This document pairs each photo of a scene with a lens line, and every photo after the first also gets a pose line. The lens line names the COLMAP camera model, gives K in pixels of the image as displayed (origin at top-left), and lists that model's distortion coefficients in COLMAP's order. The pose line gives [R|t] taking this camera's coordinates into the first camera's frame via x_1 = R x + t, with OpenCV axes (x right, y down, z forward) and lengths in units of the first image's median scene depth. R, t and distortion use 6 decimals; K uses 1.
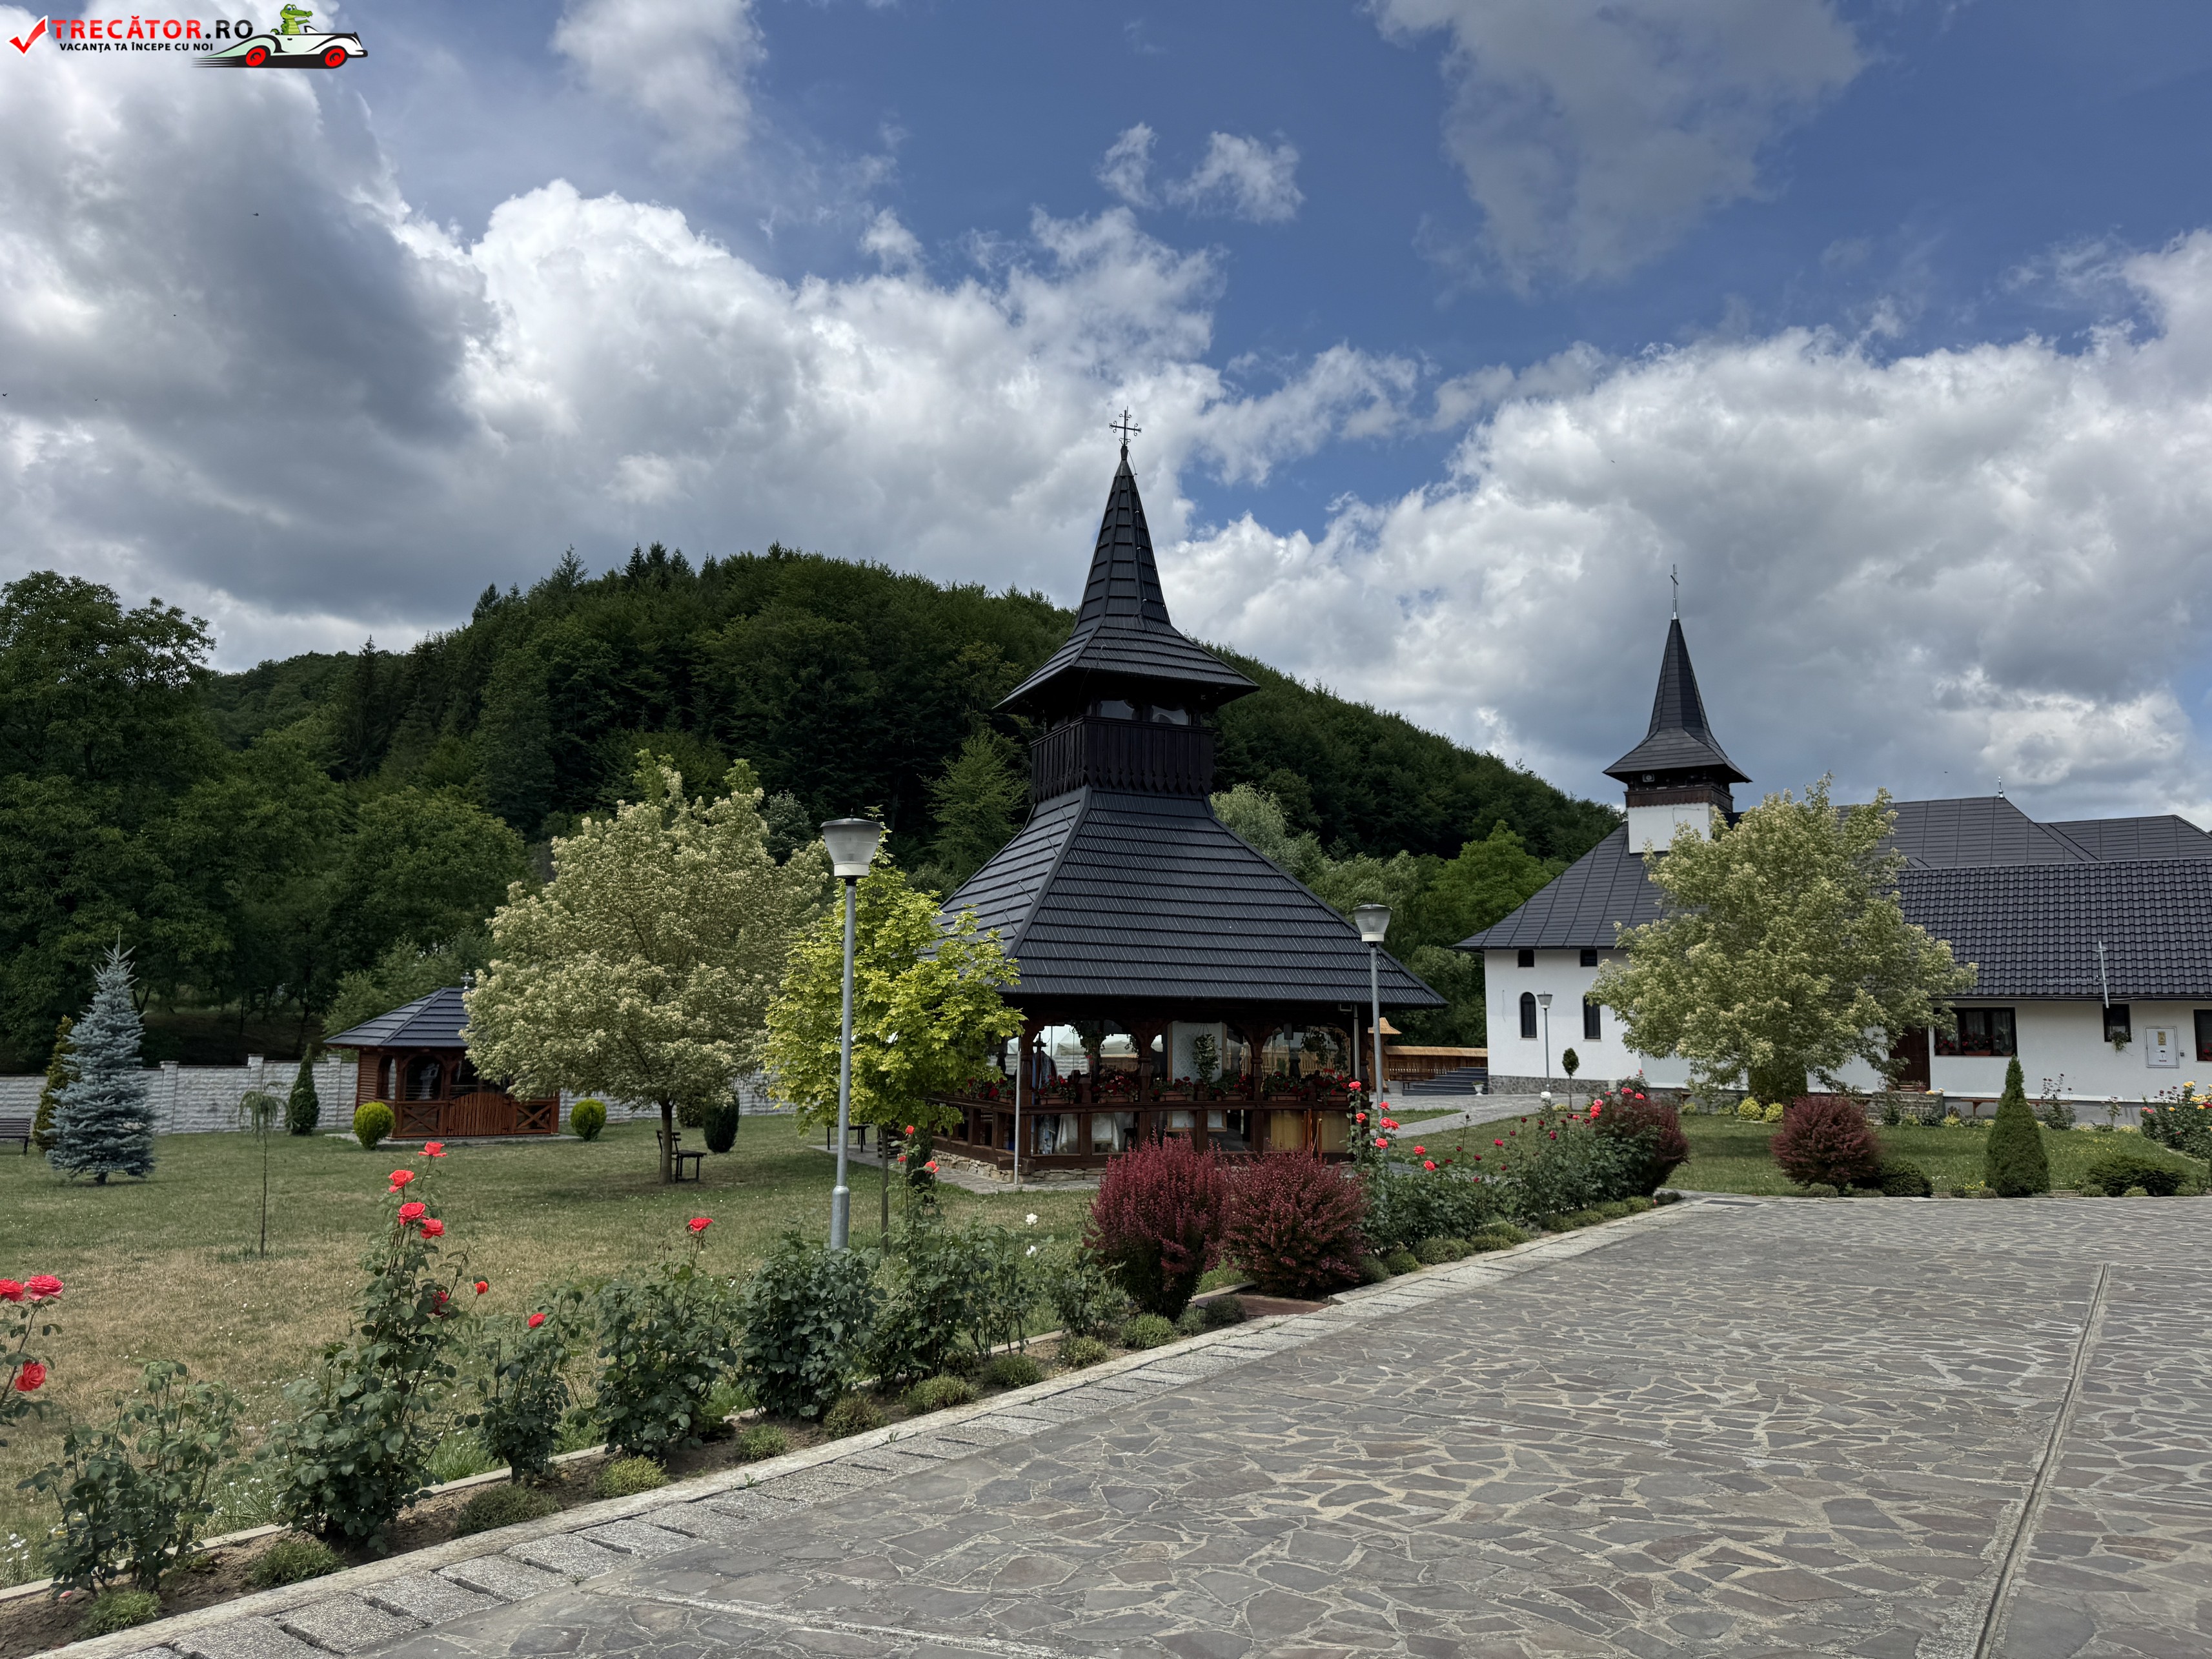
lens RADIAL K [[1547.8, 0, 1103.3], [0, 1547.8, 821.3], [0, 0, 1]] dist [0.138747, -0.275652]
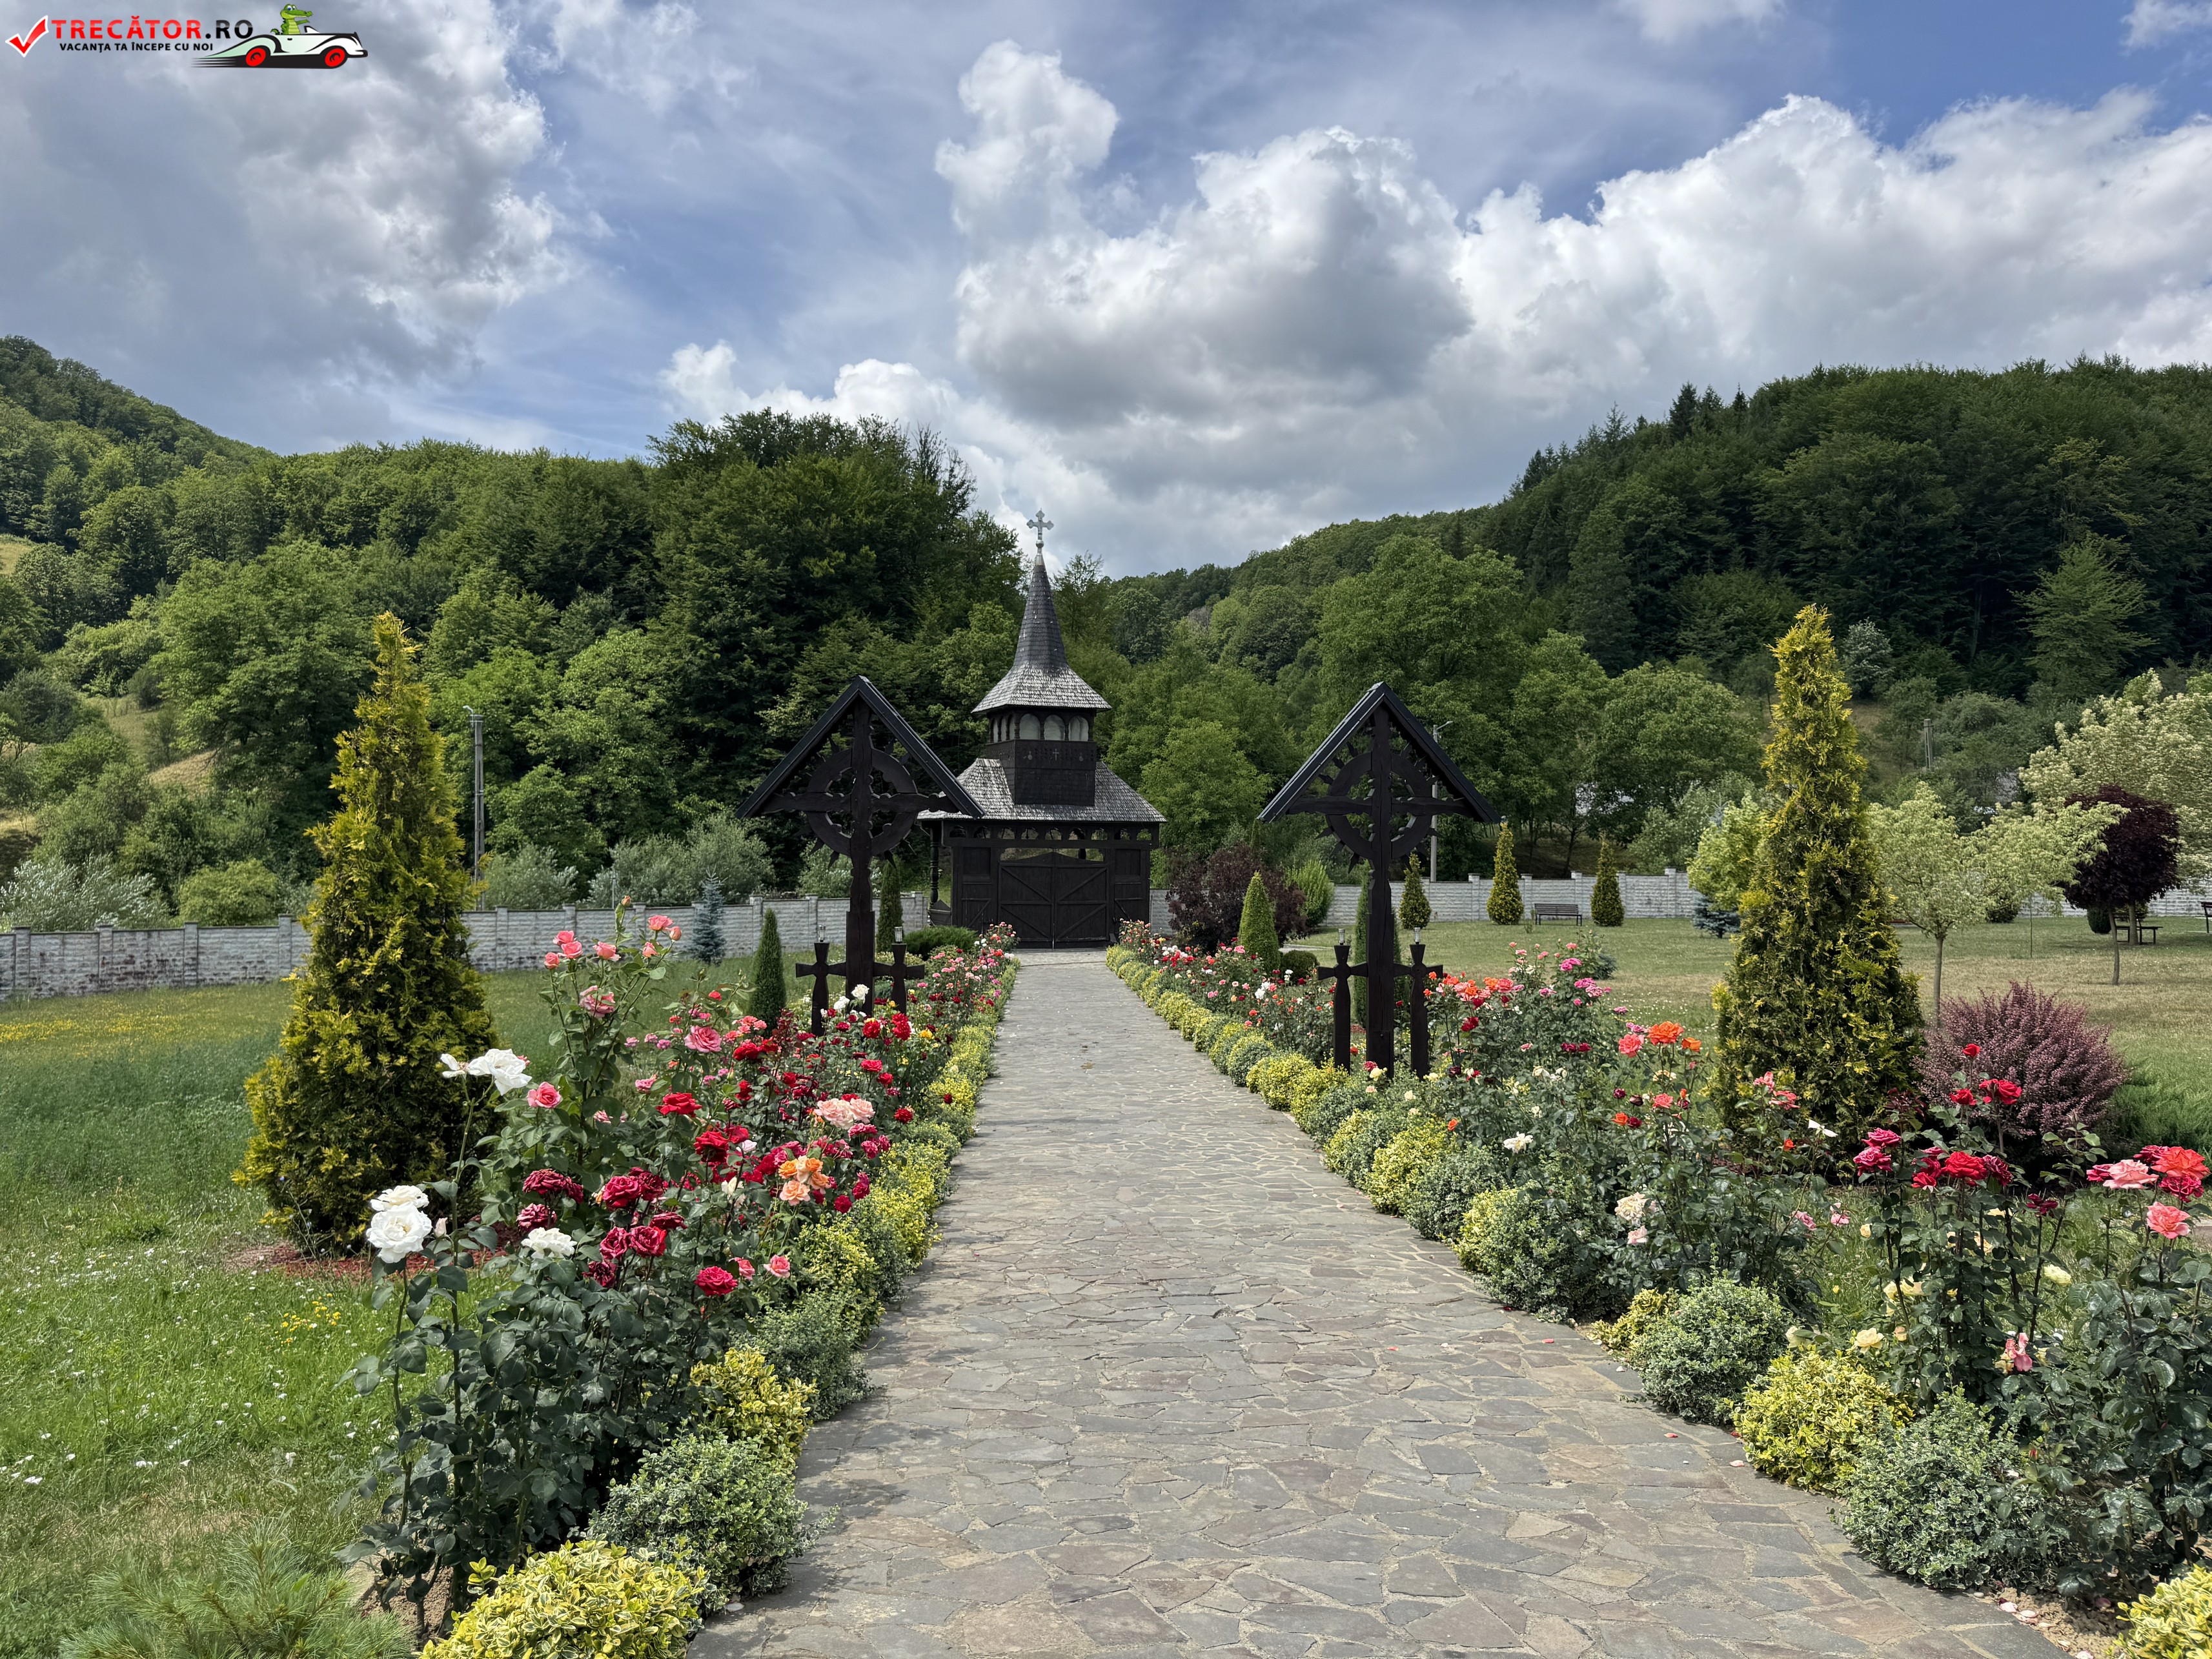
lens RADIAL K [[1584.2, 0, 1104.9], [0, 1584.2, 834.2], [0, 0, 1]] dist [0.009730, -0.009449]
pose [[0.833781, -0.017159, -0.551828, -0.044944], [0.083772, 0.991876, 0.095734, -0.020740], [0.545702, -0.126049, 0.828445, -0.155942]]
